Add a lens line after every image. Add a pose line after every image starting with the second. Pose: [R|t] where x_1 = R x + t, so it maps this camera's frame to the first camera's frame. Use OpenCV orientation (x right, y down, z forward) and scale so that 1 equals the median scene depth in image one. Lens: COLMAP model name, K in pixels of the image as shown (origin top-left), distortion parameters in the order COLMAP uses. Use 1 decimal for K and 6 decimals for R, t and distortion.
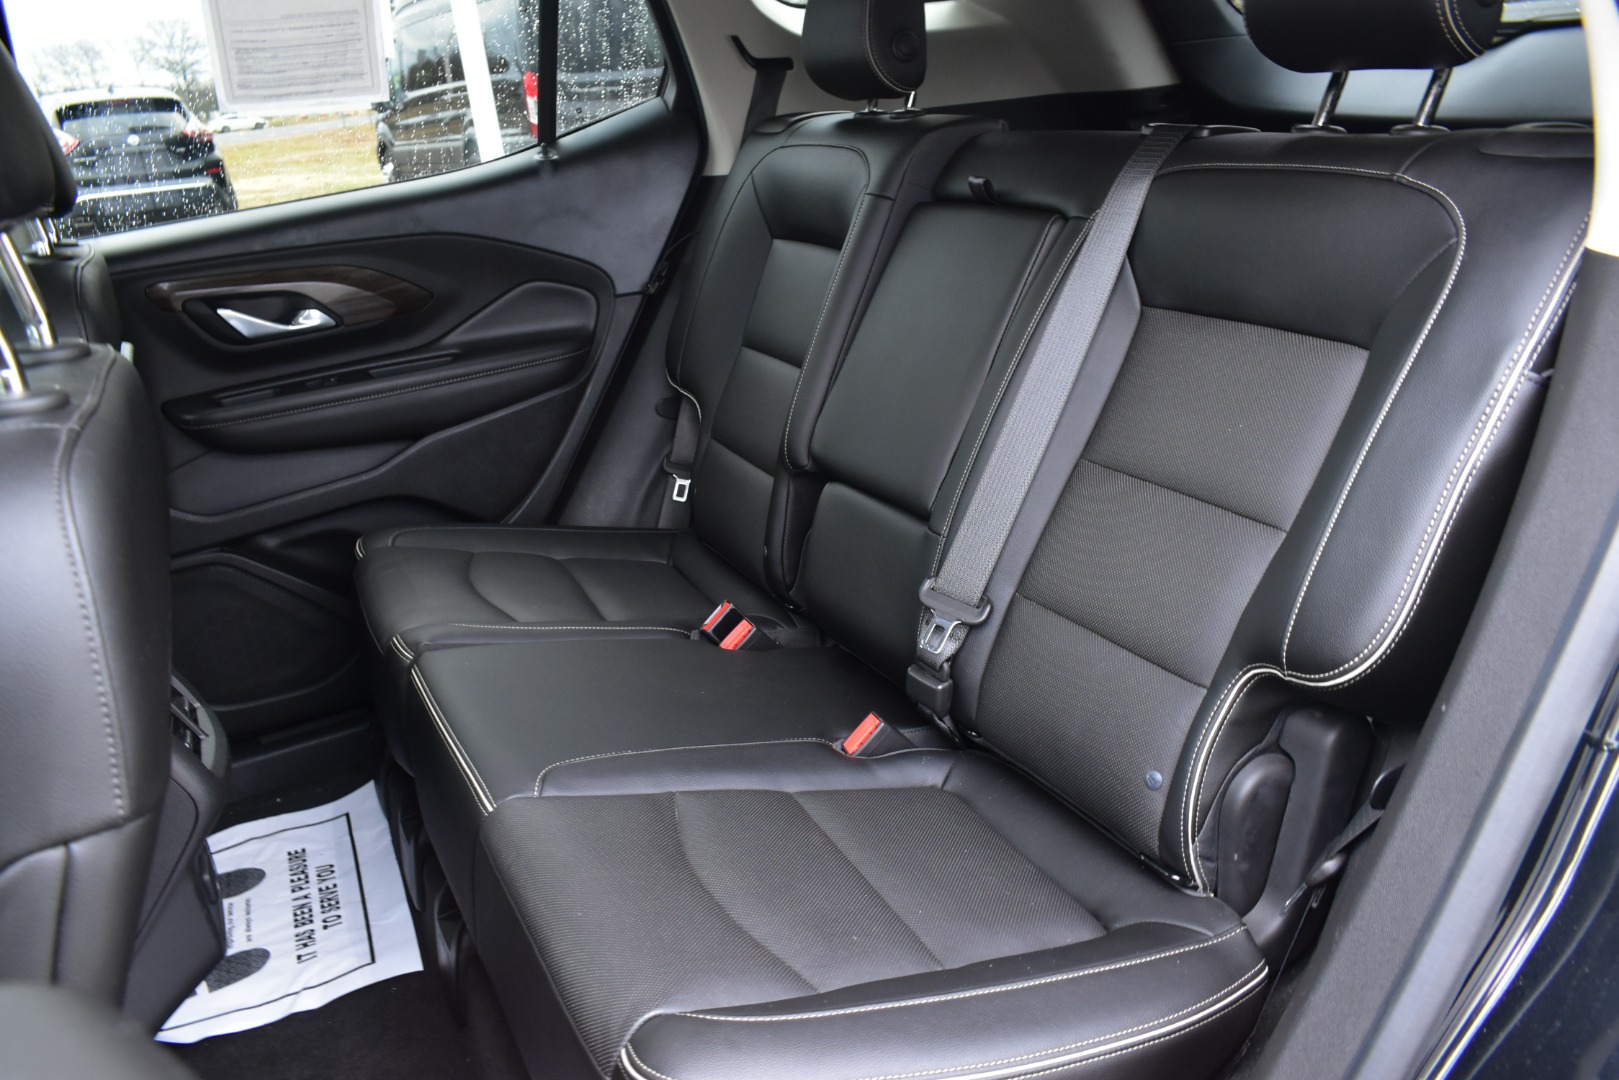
lens RADIAL K [[1301.8, 0, 815.5], [0, 1301.8, 535.5], [0, 0, 1]] dist [0.010570, 0.005921]
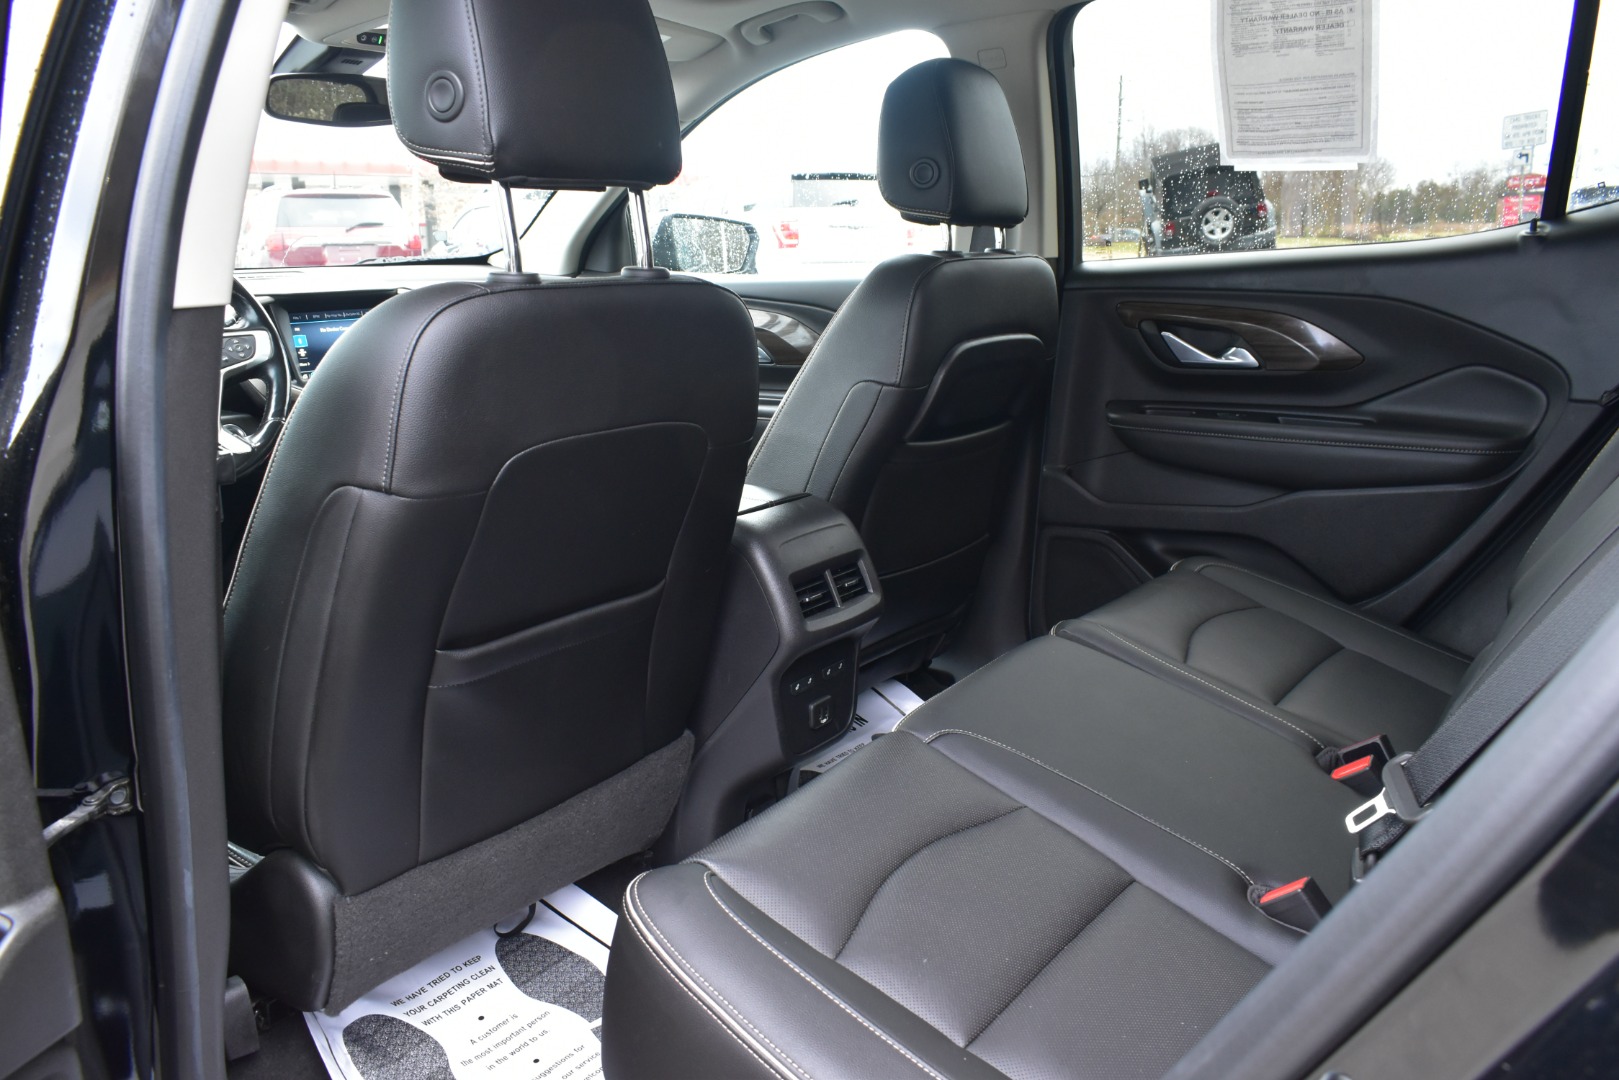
lens RADIAL K [[1301.8, 0, 809.1], [0, 1301.8, 542.9], [0, 0, 1]] dist [0.010570, 0.005921]
pose [[0.443303, 0.292326, -0.847365, 0.427238], [-0.334880, 0.930889, 0.145947, -0.063151], [0.831467, 0.219067, 0.510560, 0.194773]]
